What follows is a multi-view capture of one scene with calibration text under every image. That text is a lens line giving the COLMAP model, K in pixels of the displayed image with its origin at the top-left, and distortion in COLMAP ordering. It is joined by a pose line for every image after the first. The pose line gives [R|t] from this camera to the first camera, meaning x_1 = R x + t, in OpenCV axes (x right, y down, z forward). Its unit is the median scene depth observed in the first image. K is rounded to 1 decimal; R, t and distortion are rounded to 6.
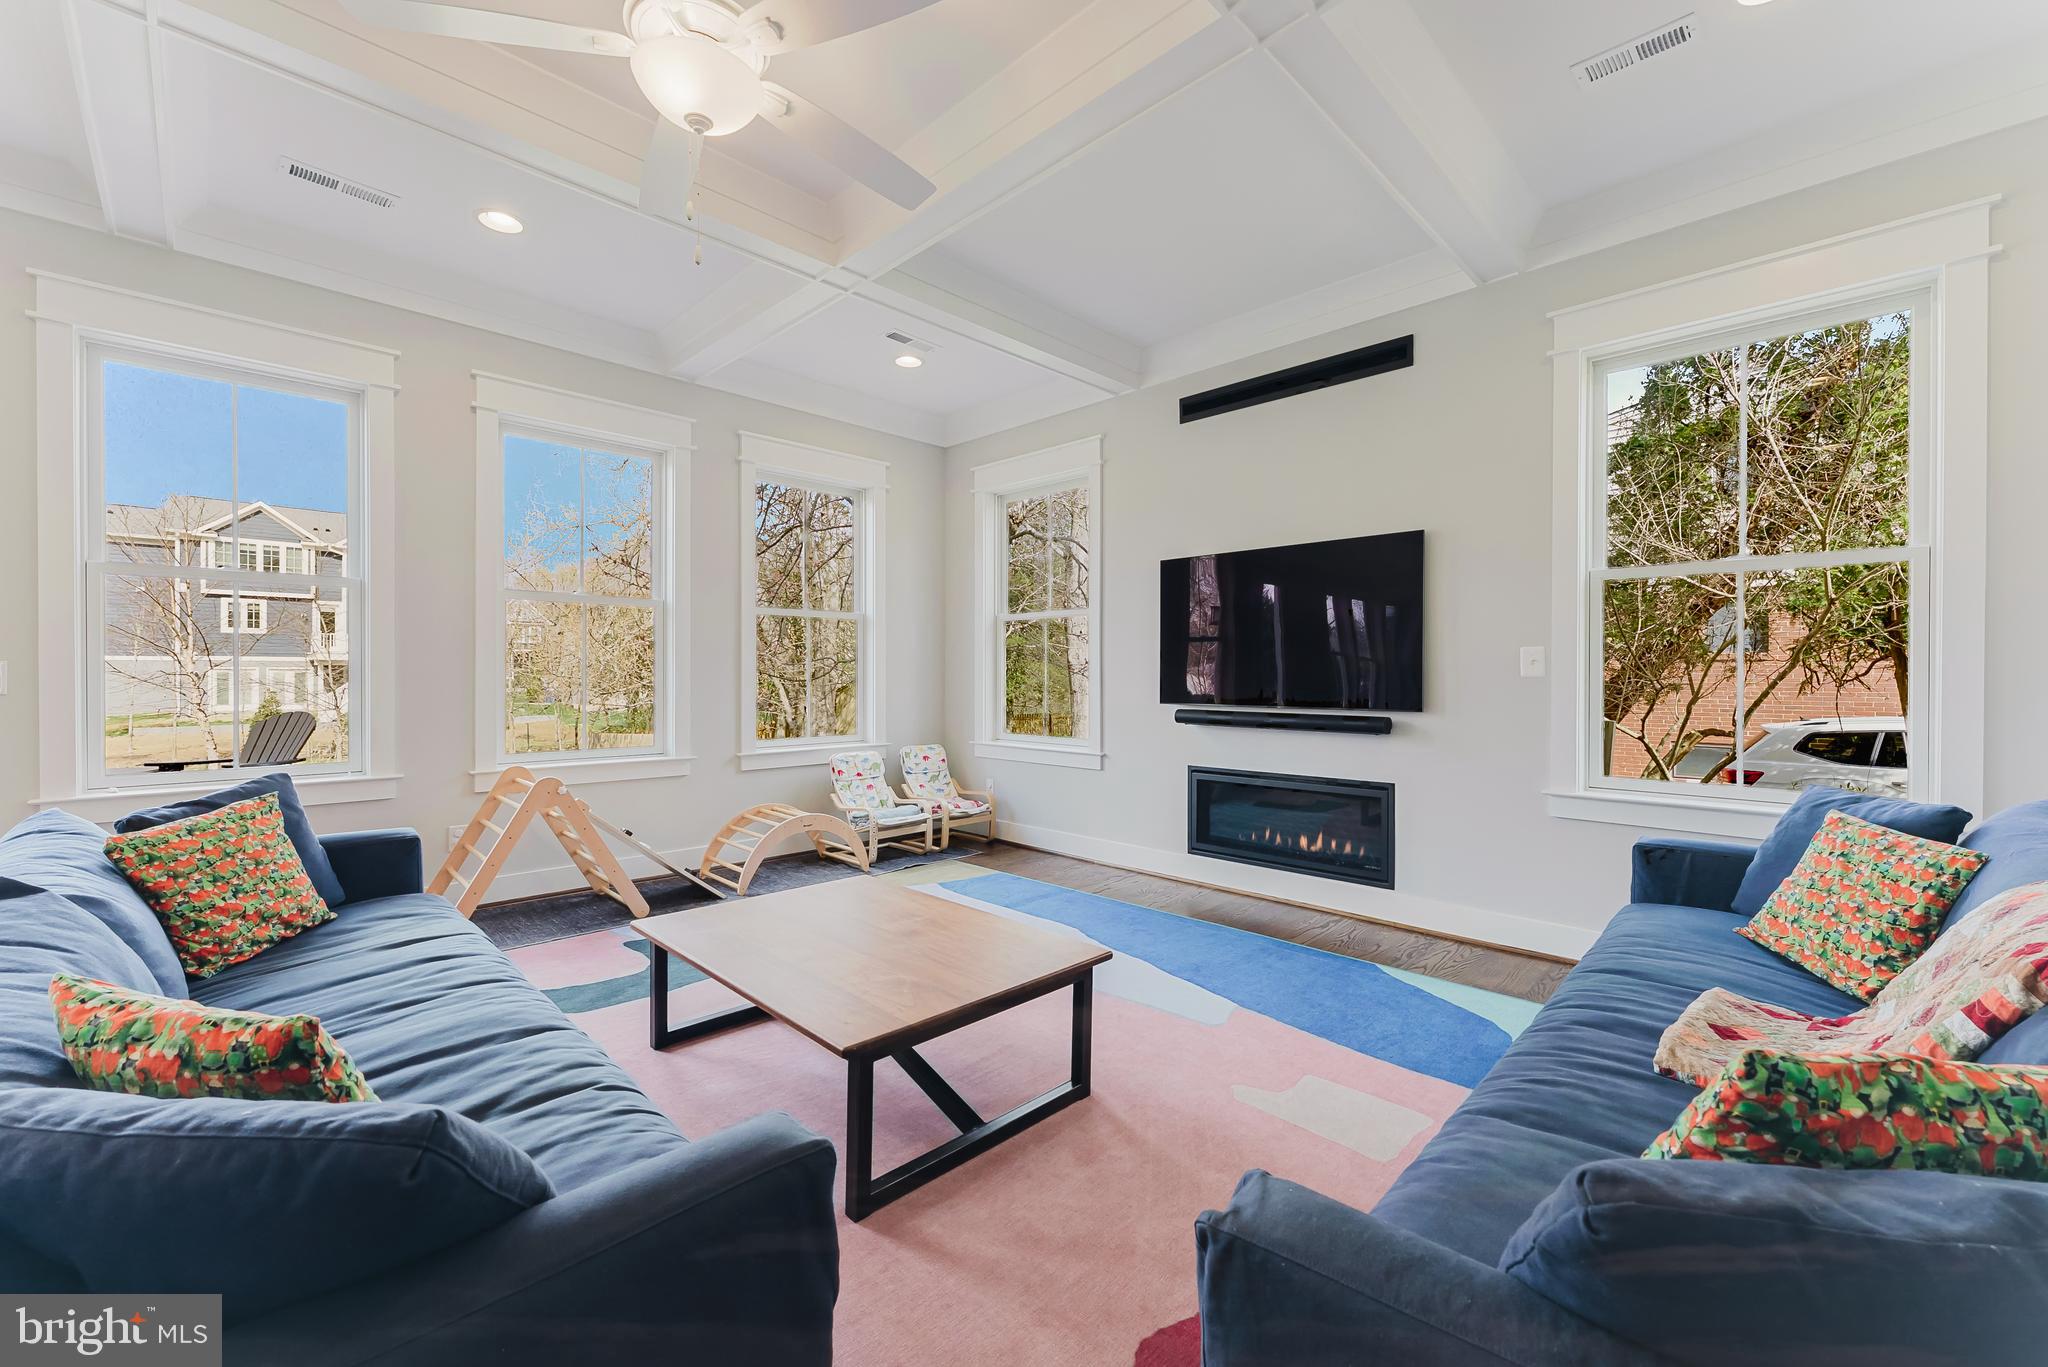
lens RADIAL K [[822.6, 0, 1018.7], [0, 822.6, 683.8], [0, 0, 1]] dist [-0.001998, 0.001329]
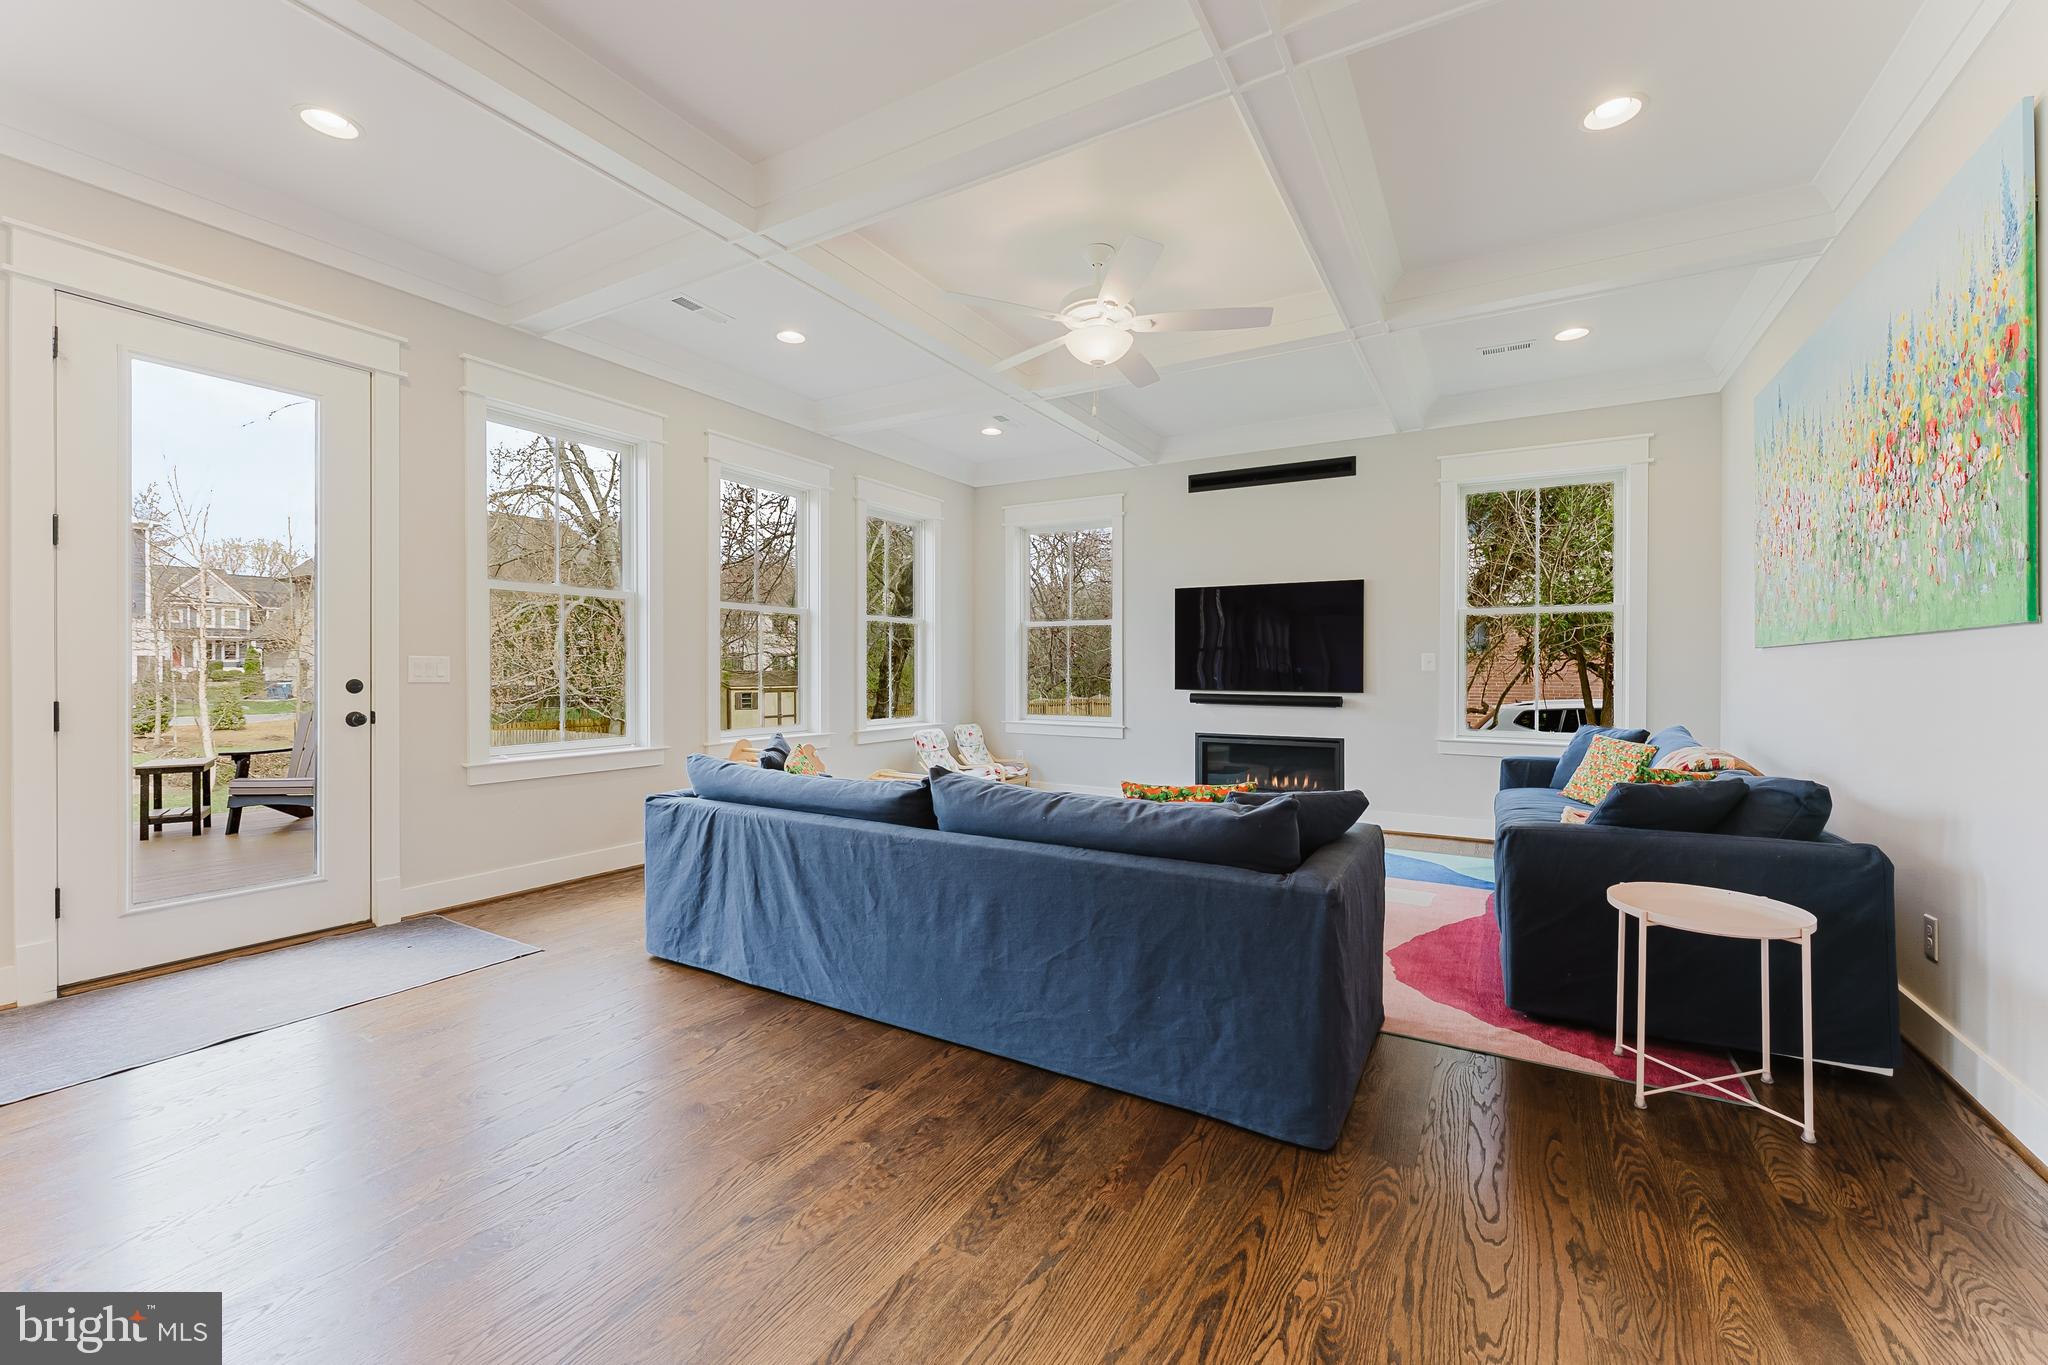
lens RADIAL K [[822.6, 0, 1028.8], [0, 822.6, 673.4], [0, 0, 1]] dist [-0.001998, 0.001329]
pose [[0.967421, 0.000764, 0.253171, -0.423904], [0.000429, 0.999989, -0.004656, 0.002706], [-0.253172, 0.004613, 0.967410, -0.300331]]
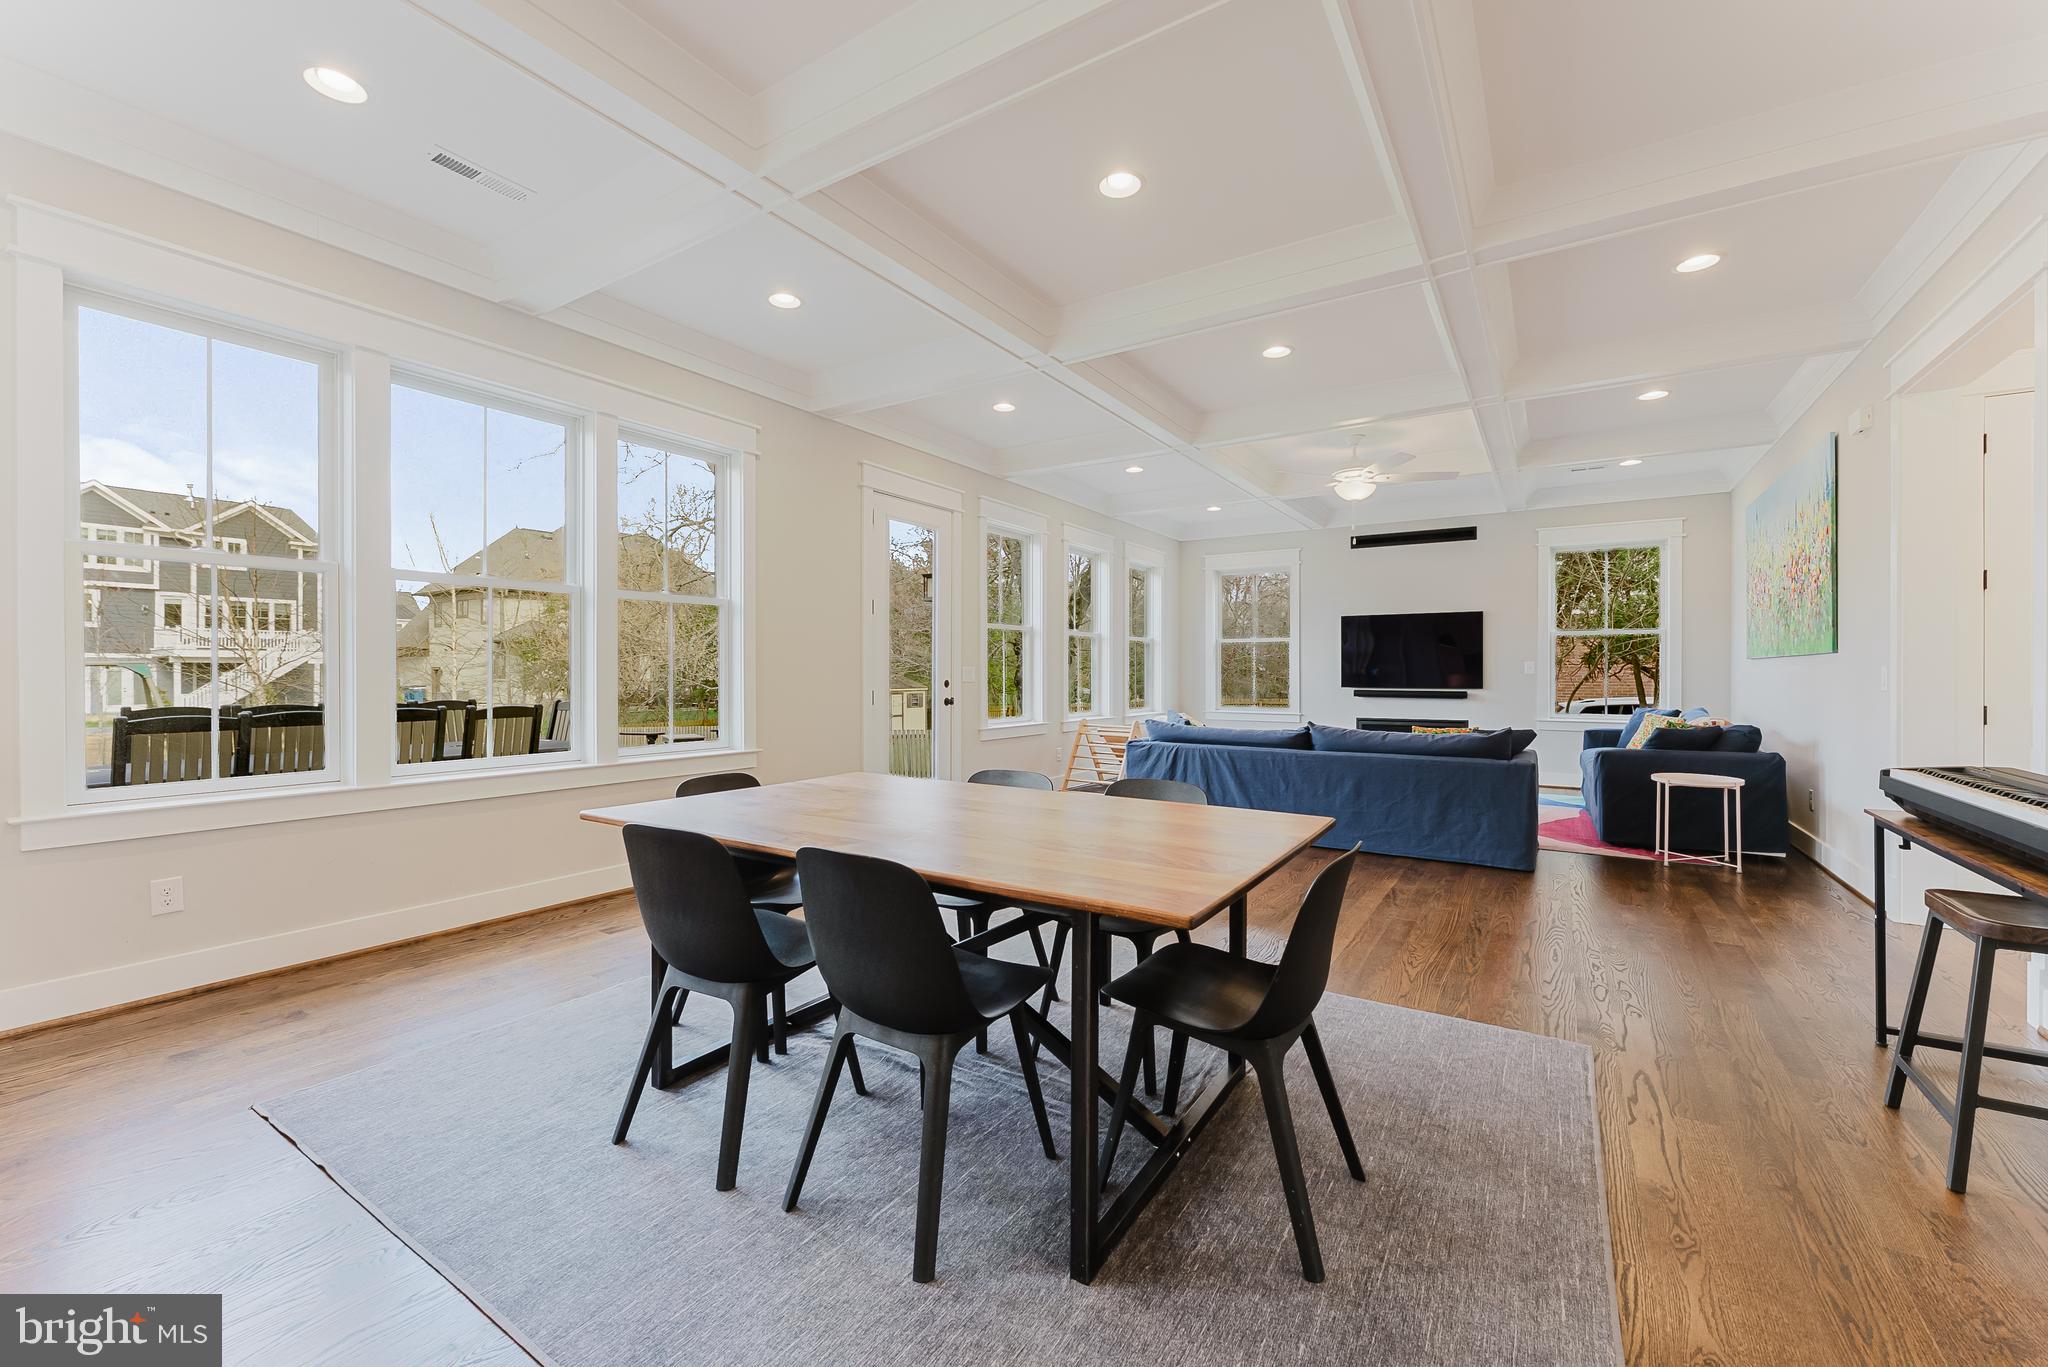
lens RADIAL K [[822.6, 0, 1026.1], [0, 822.6, 676.7], [0, 0, 1]] dist [-0.001998, 0.001329]
pose [[0.977914, -0.001374, 0.209002, -0.986658], [0.002687, 0.999978, -0.006001, 0.007877], [-0.208989, 0.006430, 0.977897, -0.791517]]
